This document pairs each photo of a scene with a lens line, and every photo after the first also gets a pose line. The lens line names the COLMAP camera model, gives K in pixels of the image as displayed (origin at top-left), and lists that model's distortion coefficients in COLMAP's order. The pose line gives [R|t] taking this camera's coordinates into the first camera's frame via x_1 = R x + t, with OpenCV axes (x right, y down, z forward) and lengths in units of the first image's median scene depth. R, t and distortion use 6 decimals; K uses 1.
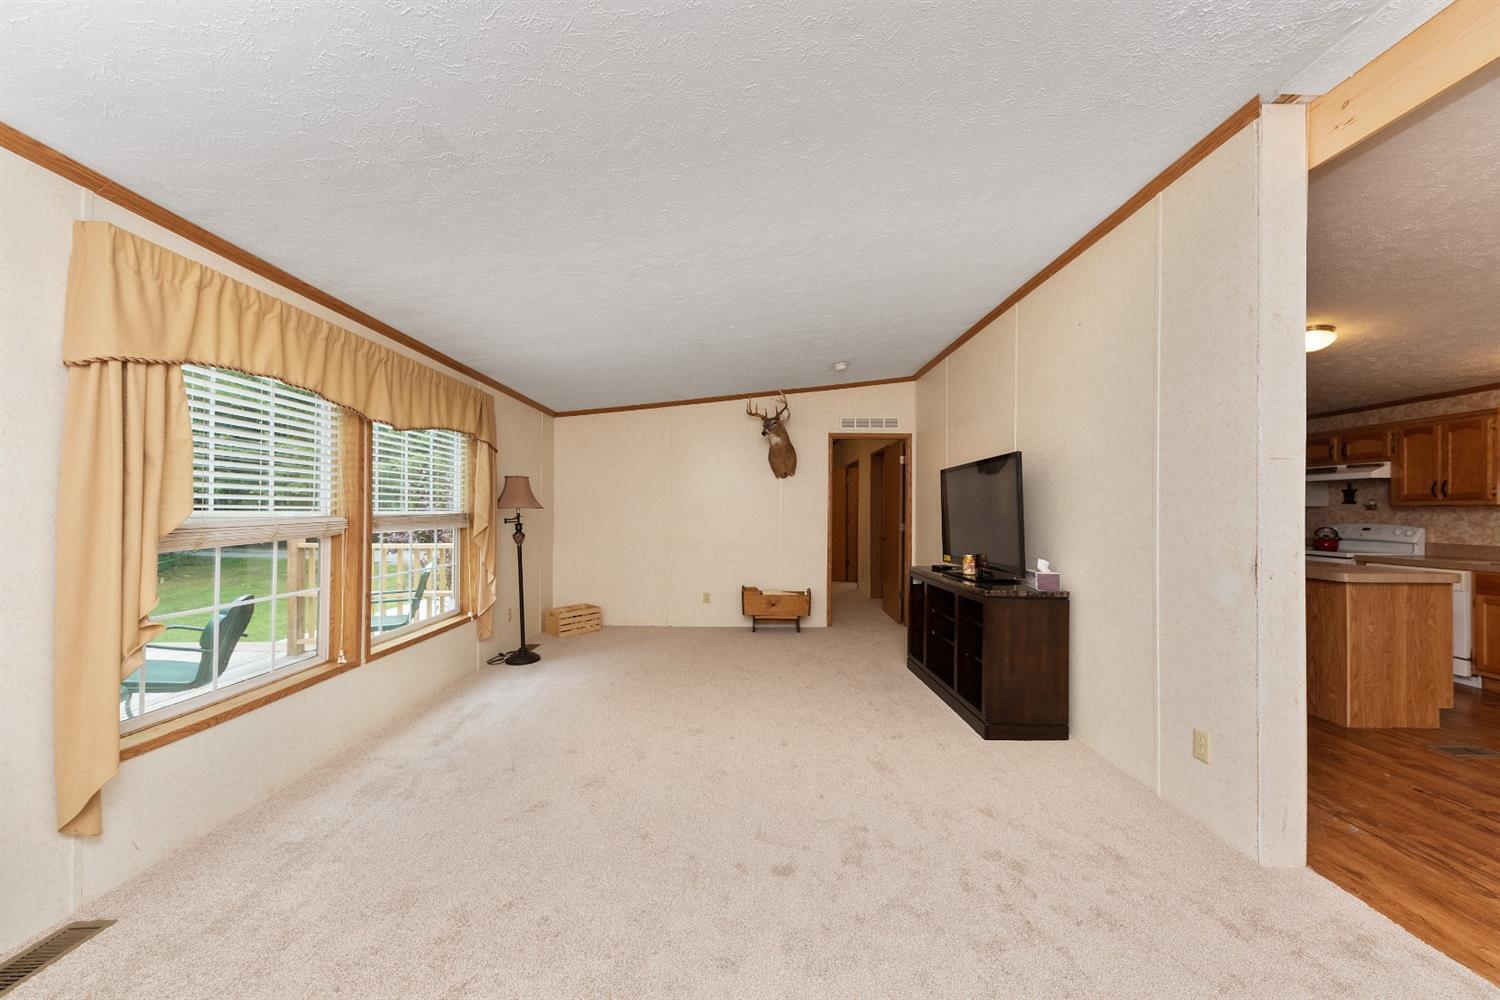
lens RADIAL K [[526.5, 0, 751.3], [0, 526.5, 511.6], [0, 0, 1]] dist [0.000594, -0.000067]
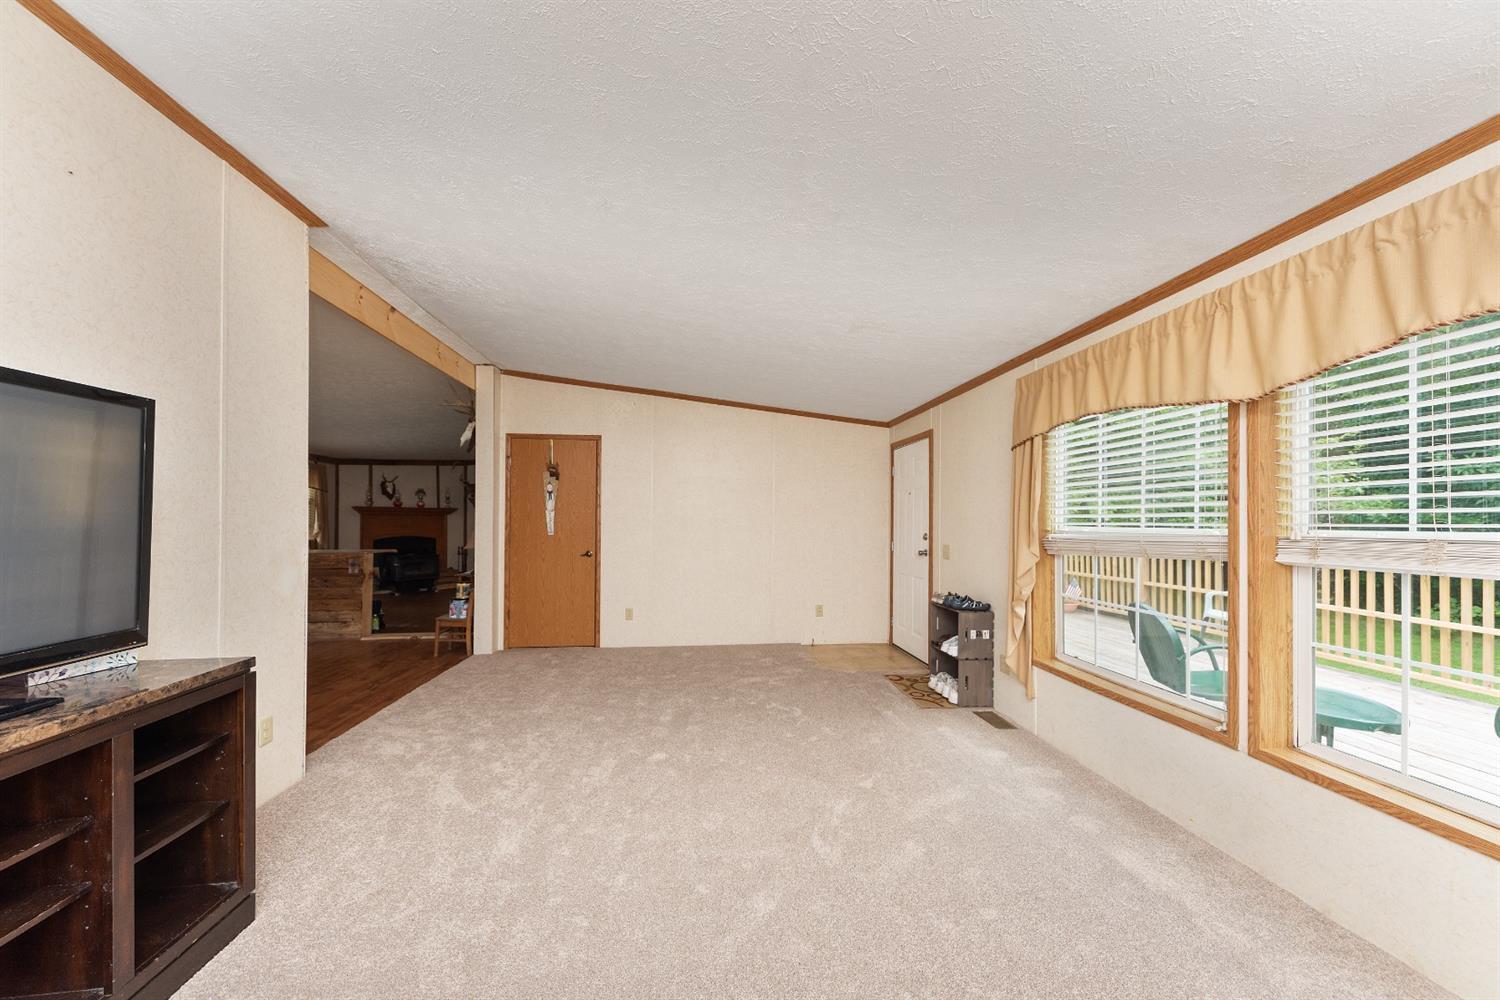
lens RADIAL K [[526.5, 0, 751.3], [0, 526.5, 511.6], [0, 0, 1]] dist [0.000594, -0.000067]
pose [[-0.994782, -0.014359, -0.101008, -0.023051], [-0.012556, 0.999751, -0.018462, -0.003499], [0.101247, -0.017098, -0.994714, 1.593563]]
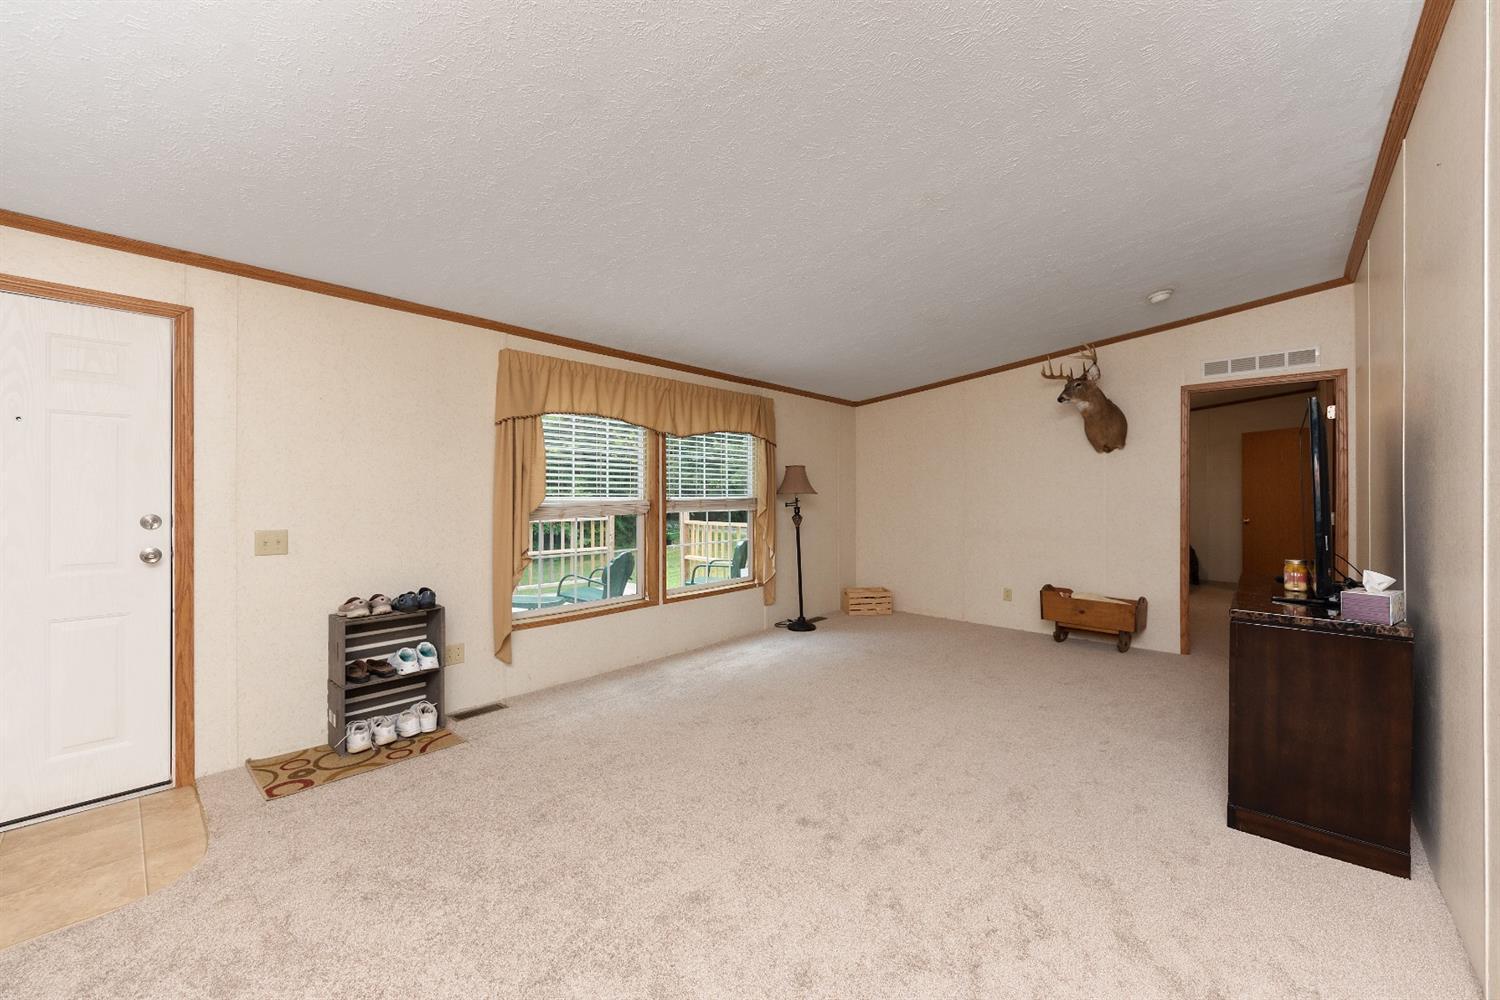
lens RADIAL K [[575.4, 0, 750.0], [0, 575.4, 500.0], [0, 0, 1]] dist [-0.000574, -0.000237]
pose [[0.727882, -0.001895, -0.685700, 0.493912], [0.004760, 0.999986, 0.002289, 0.005749], [0.685686, -0.004929, 0.727881, 0.035309]]
